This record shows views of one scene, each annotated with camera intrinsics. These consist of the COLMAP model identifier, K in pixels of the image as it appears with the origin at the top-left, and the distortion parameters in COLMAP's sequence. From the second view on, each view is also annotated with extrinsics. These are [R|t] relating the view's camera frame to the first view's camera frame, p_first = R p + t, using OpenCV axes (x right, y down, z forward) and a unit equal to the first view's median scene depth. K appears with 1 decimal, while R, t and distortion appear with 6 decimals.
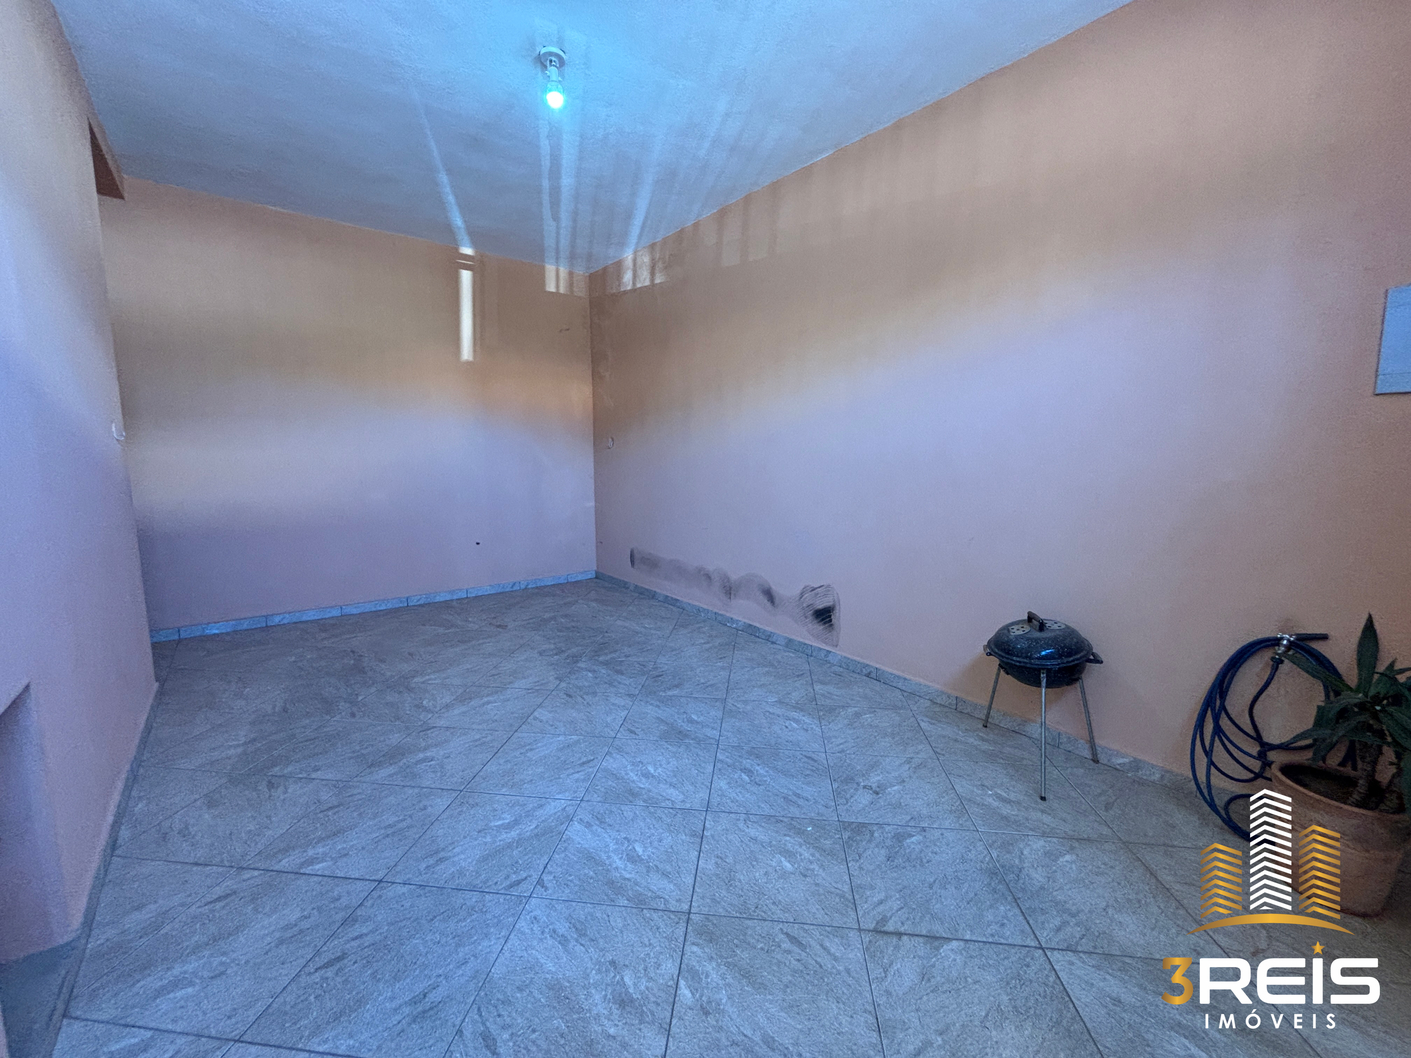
lens RADIAL K [[572.5, 0, 694.6], [0, 572.5, 528.0], [0, 0, 1]] dist [0.010122, 0.000091]
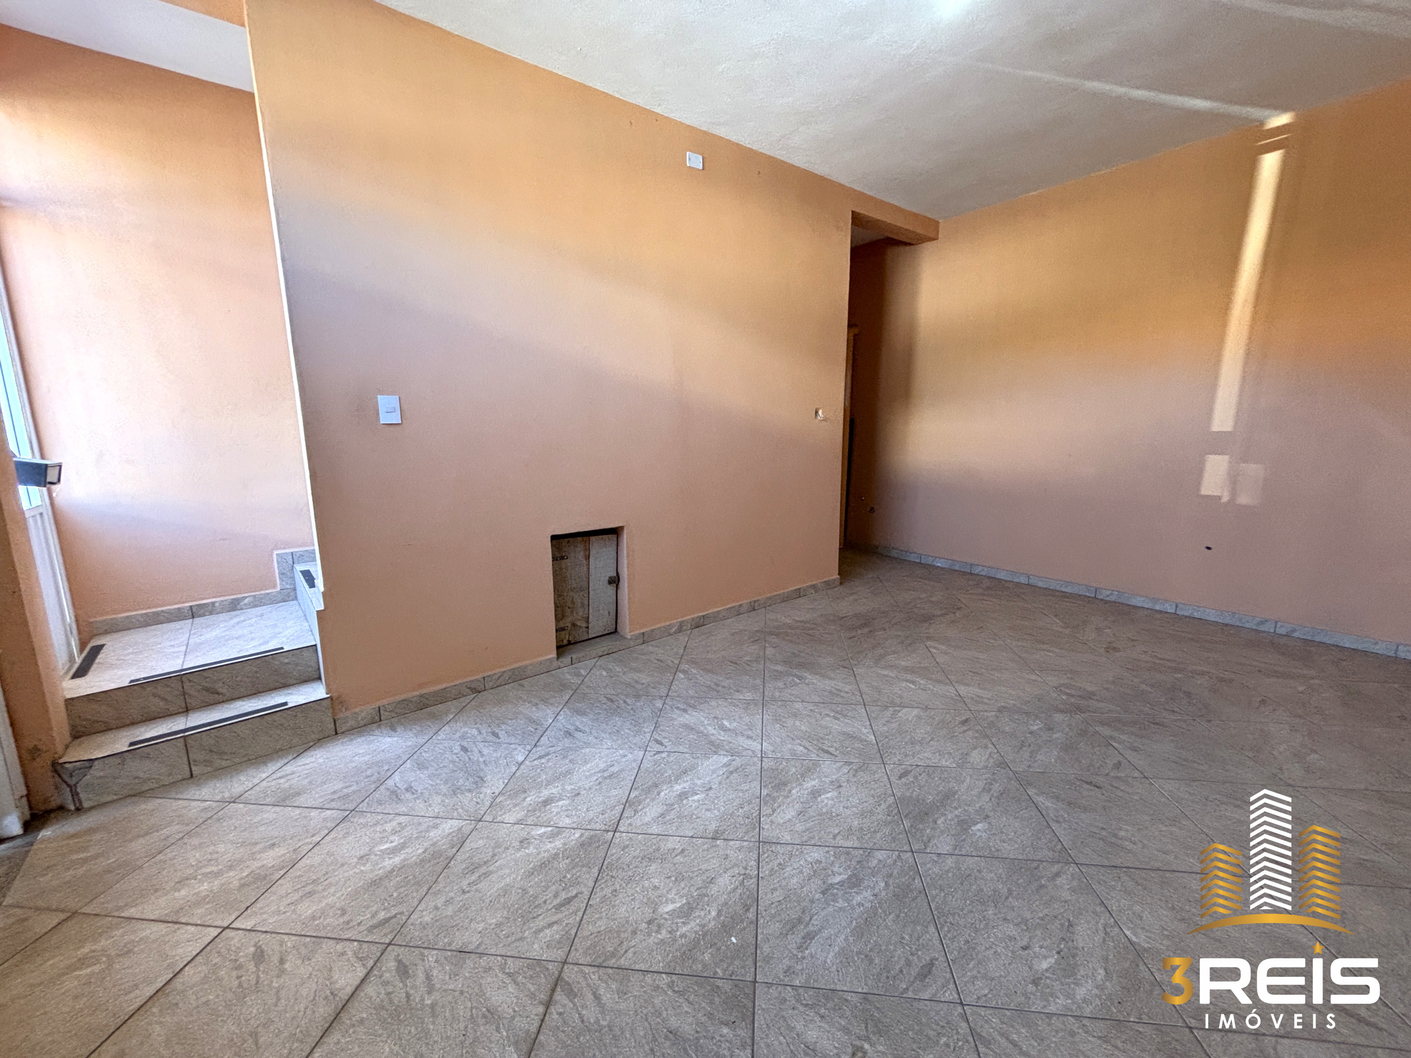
lens RADIAL K [[572.5, 0, 694.6], [0, 572.5, 528.0], [0, 0, 1]] dist [0.010122, 0.000091]
pose [[0.001510, 0.172777, -0.984960, 1.020133], [-0.117358, 0.978185, 0.171409, -0.138298], [0.993089, 0.115334, 0.021754, 1.067719]]
